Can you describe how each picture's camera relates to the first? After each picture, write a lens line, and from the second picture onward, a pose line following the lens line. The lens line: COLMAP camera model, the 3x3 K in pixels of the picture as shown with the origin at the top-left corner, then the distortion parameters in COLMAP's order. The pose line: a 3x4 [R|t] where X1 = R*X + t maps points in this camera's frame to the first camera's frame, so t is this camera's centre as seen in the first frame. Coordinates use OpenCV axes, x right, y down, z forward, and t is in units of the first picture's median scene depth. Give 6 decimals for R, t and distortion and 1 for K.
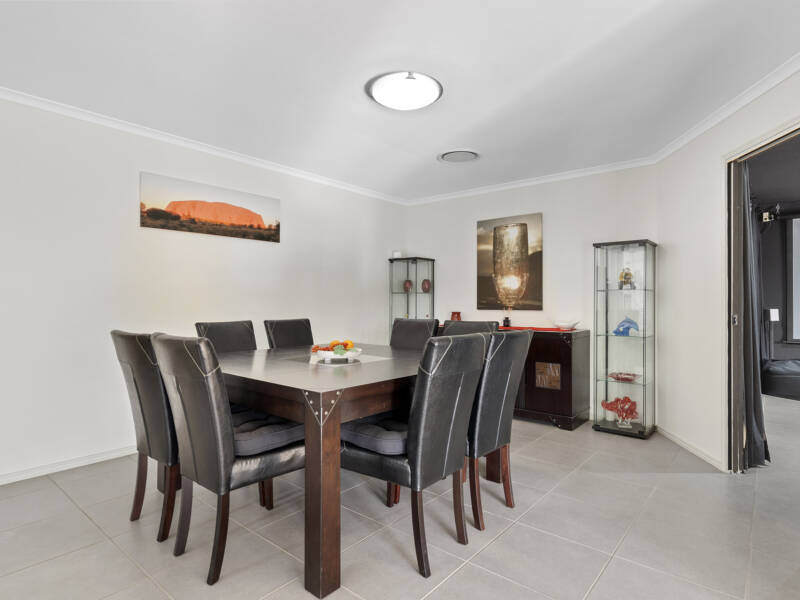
lens RADIAL K [[448.2, 0, 398.3], [0, 448.2, 303.2], [0, 0, 1]] dist [0.005606, 0.000413]
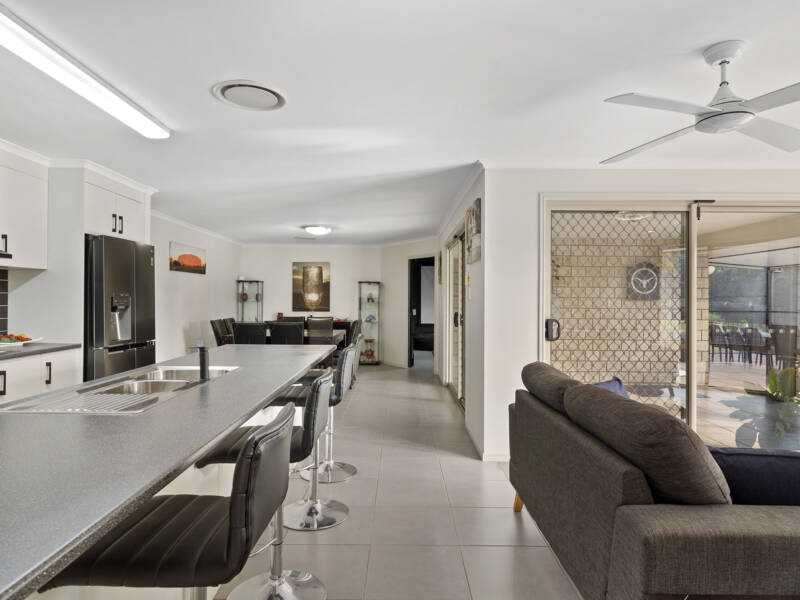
lens RADIAL K [[443.6, 0, 396.3], [0, 443.6, 302.8], [0, 0, 1]] dist [0.002215, -0.000089]
pose [[0.772898, -0.000021, 0.634531, -0.670161], [-0.001958, 0.999995, 0.002417, -0.027097], [-0.634528, -0.003111, 0.772894, -0.675343]]
